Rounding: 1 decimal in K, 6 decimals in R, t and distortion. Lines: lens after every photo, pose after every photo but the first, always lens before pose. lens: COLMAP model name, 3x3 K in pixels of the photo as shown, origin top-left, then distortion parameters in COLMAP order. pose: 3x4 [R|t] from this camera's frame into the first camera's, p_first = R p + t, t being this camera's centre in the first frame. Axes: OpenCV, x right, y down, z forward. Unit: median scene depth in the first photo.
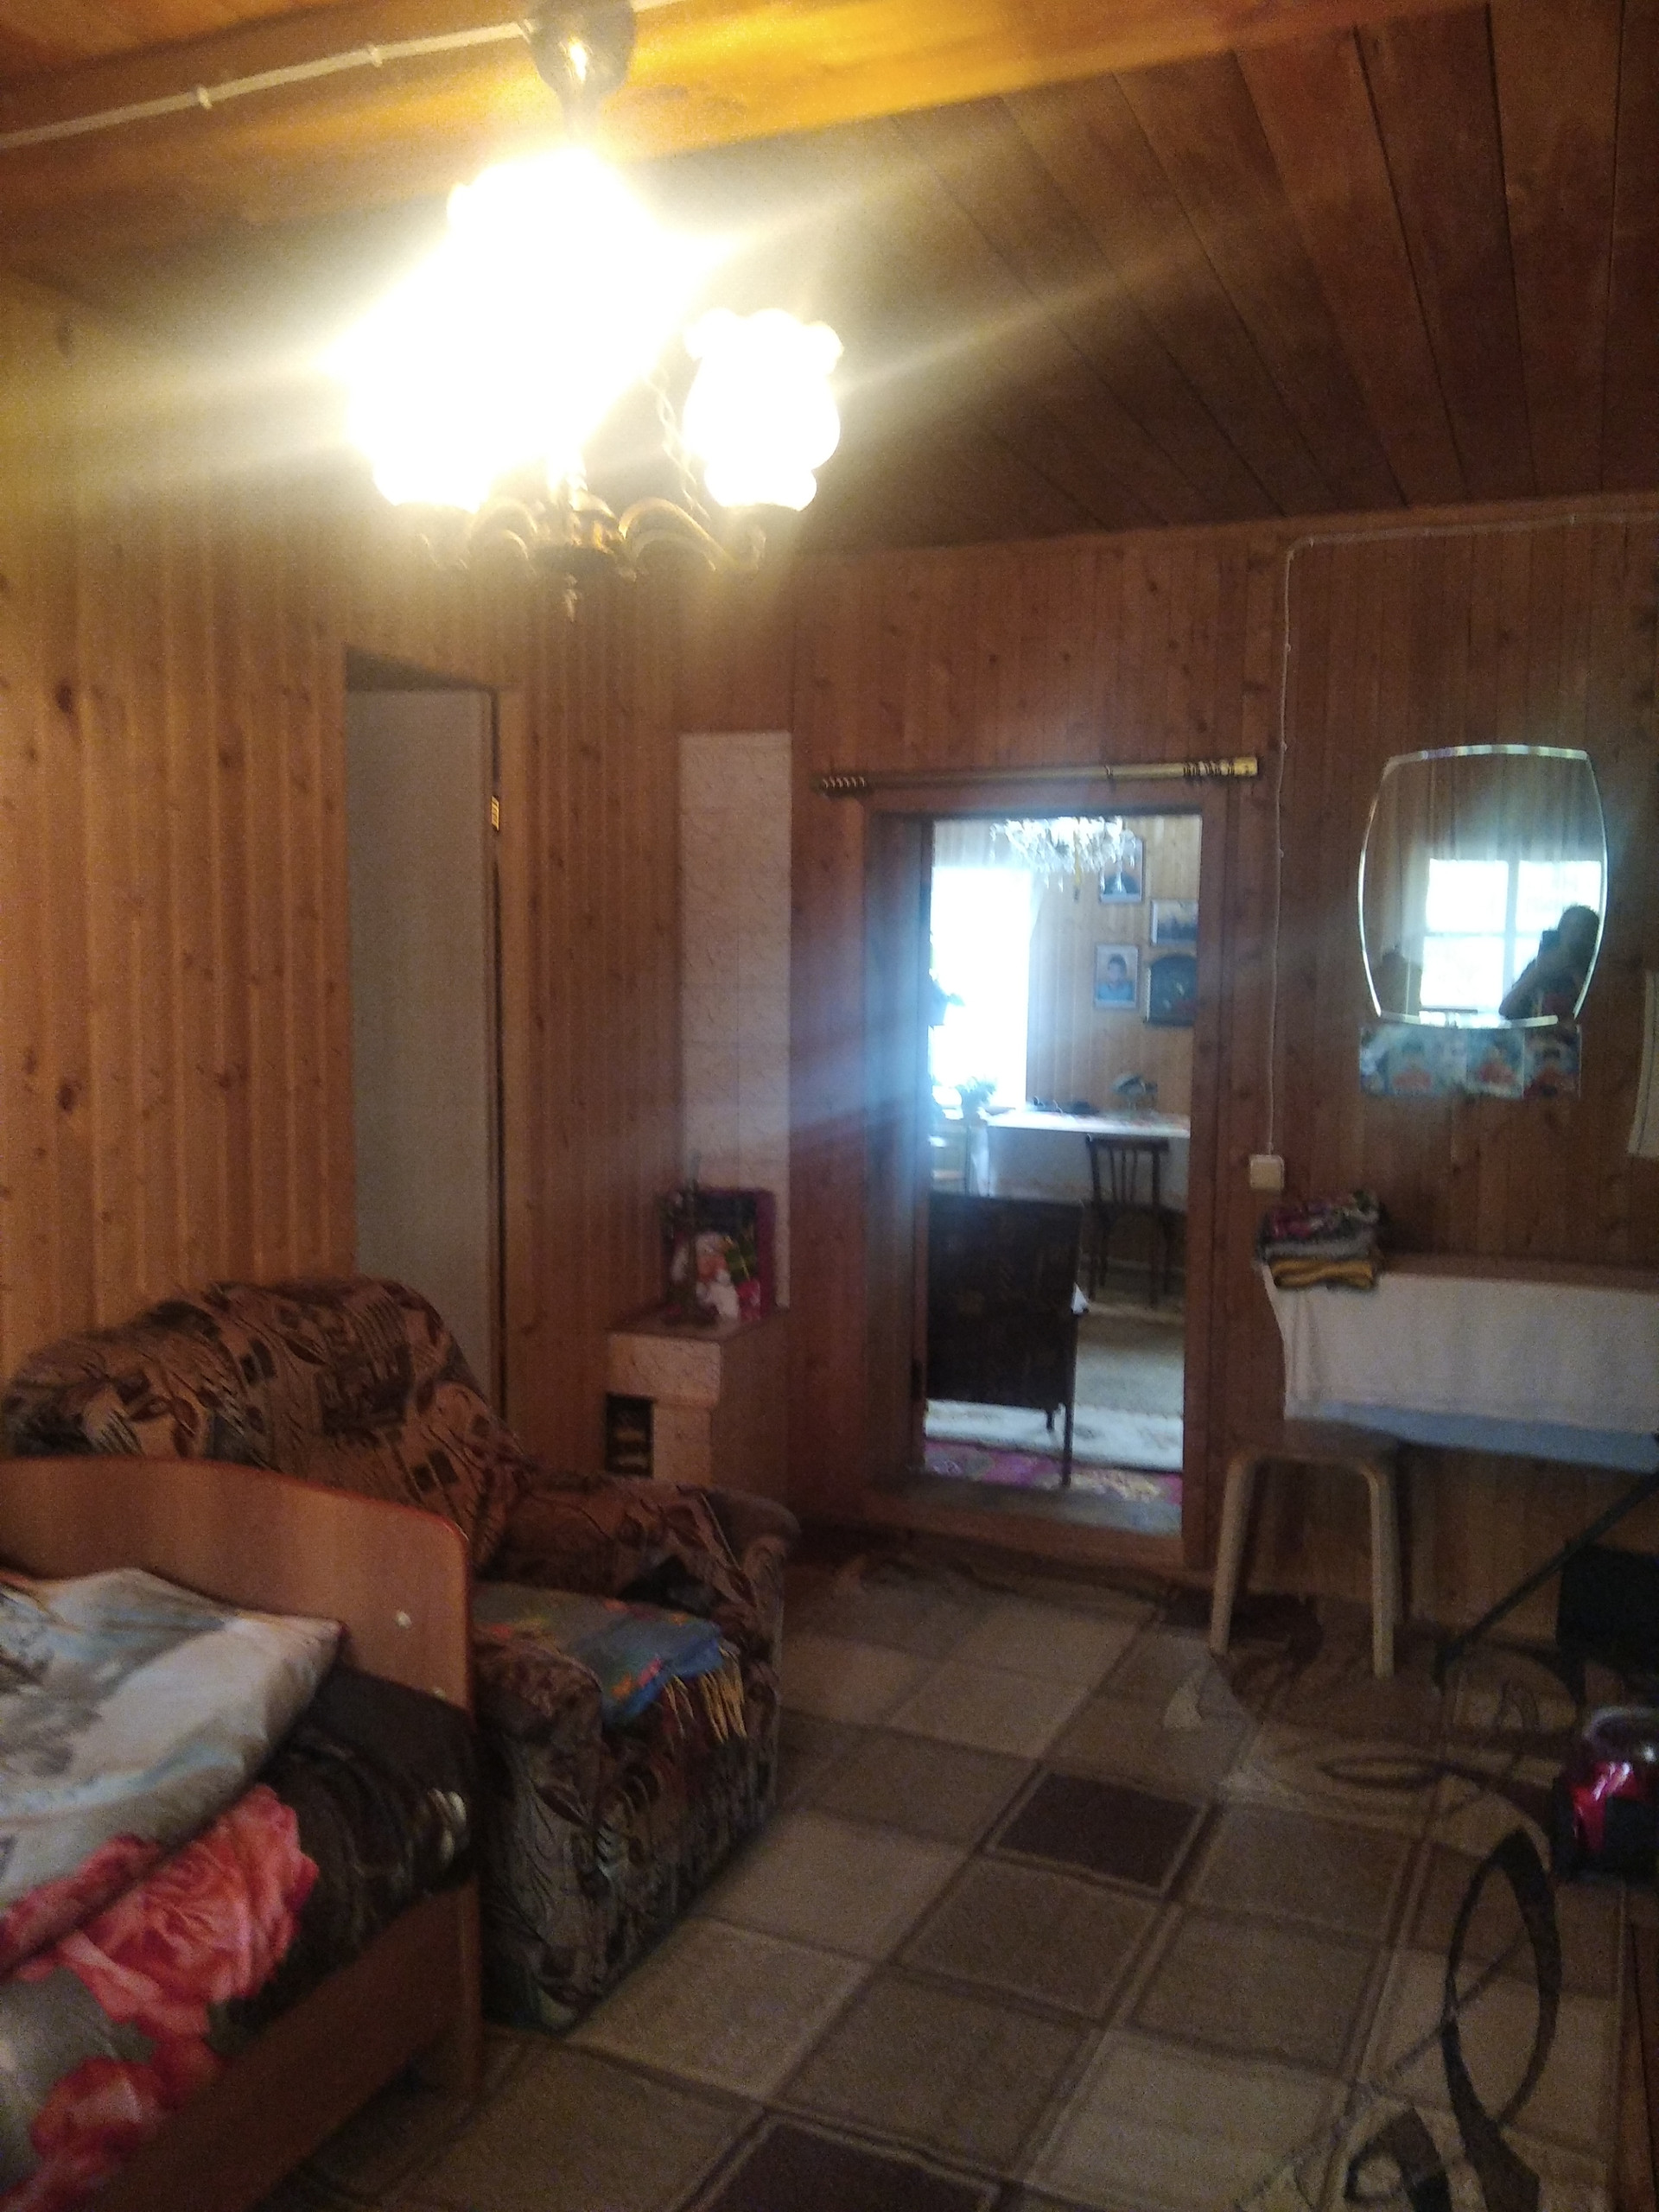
lens RADIAL K [[1783.2, 0, 829.5], [0, 1783.2, 1106.0], [0, 0, 1]] dist [0.092372, -0.163062]
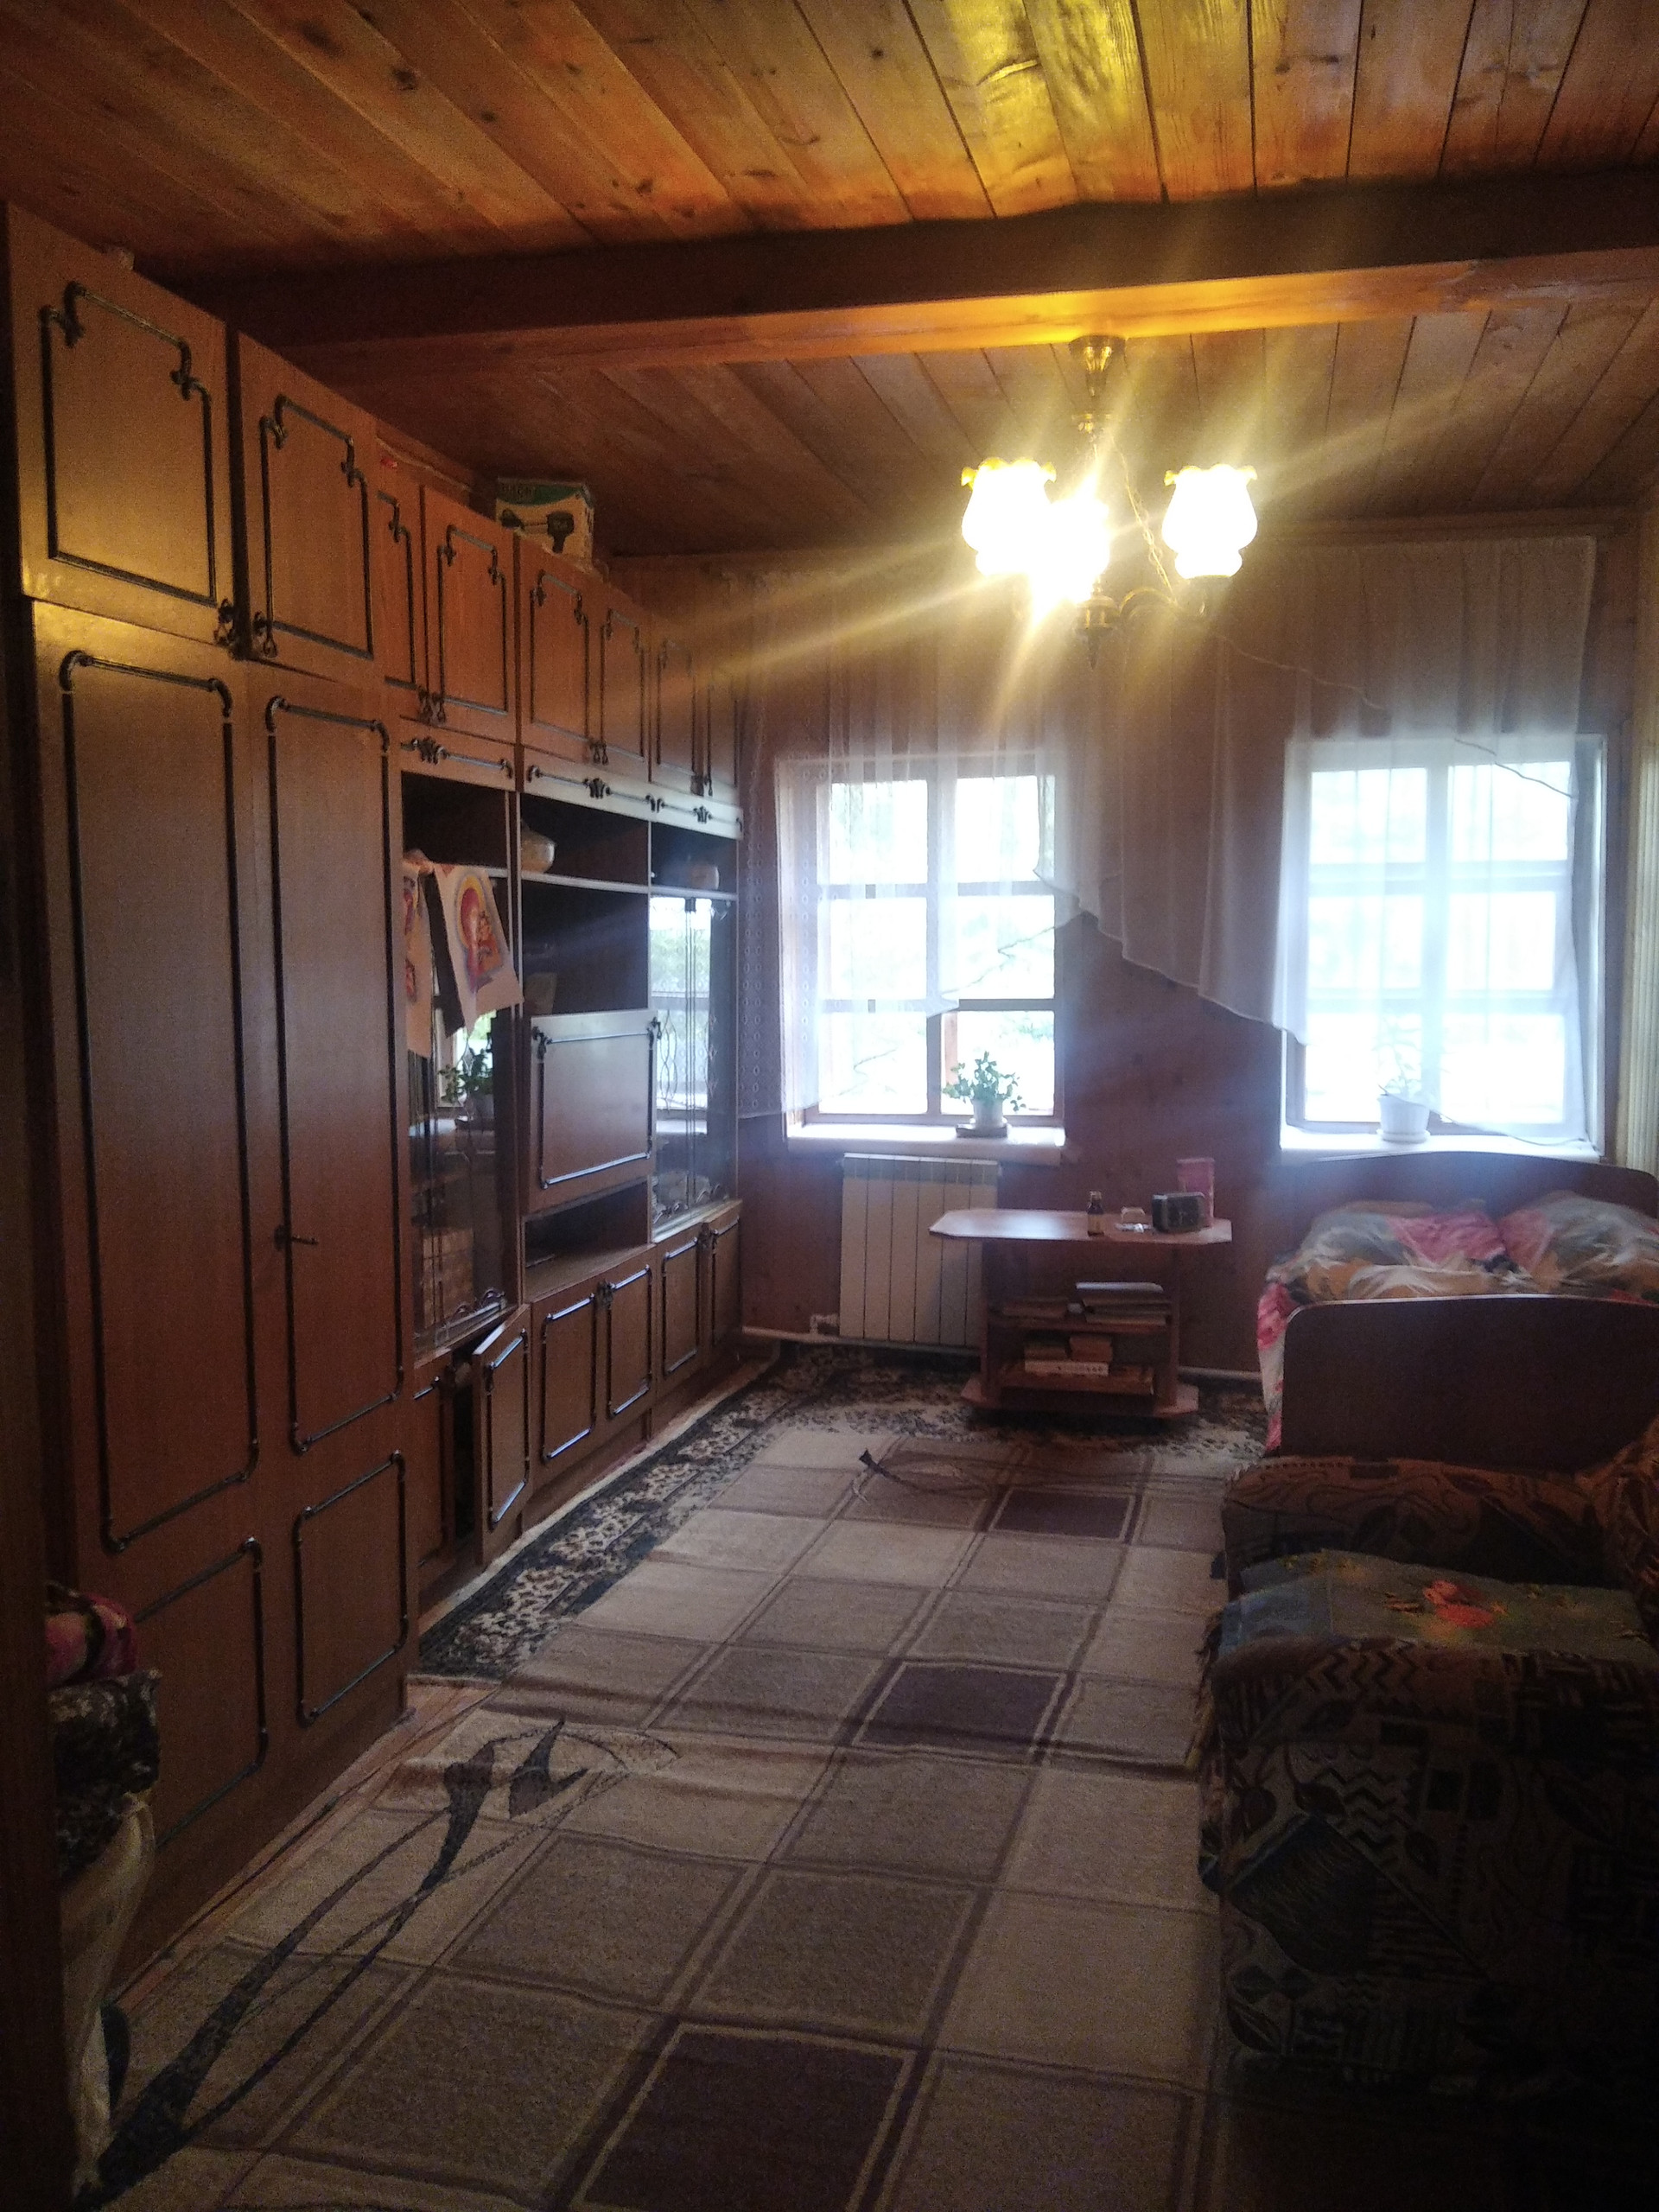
lens RADIAL K [[1783.2, 0, 829.5], [0, 1783.2, 1106.0], [0, 0, 1]] dist [0.092372, -0.163062]
pose [[-0.988813, 0.008744, -0.148905, 0.262604], [-0.016691, 0.985524, 0.168710, -0.096556], [0.148225, 0.169308, -0.974353, 1.911137]]
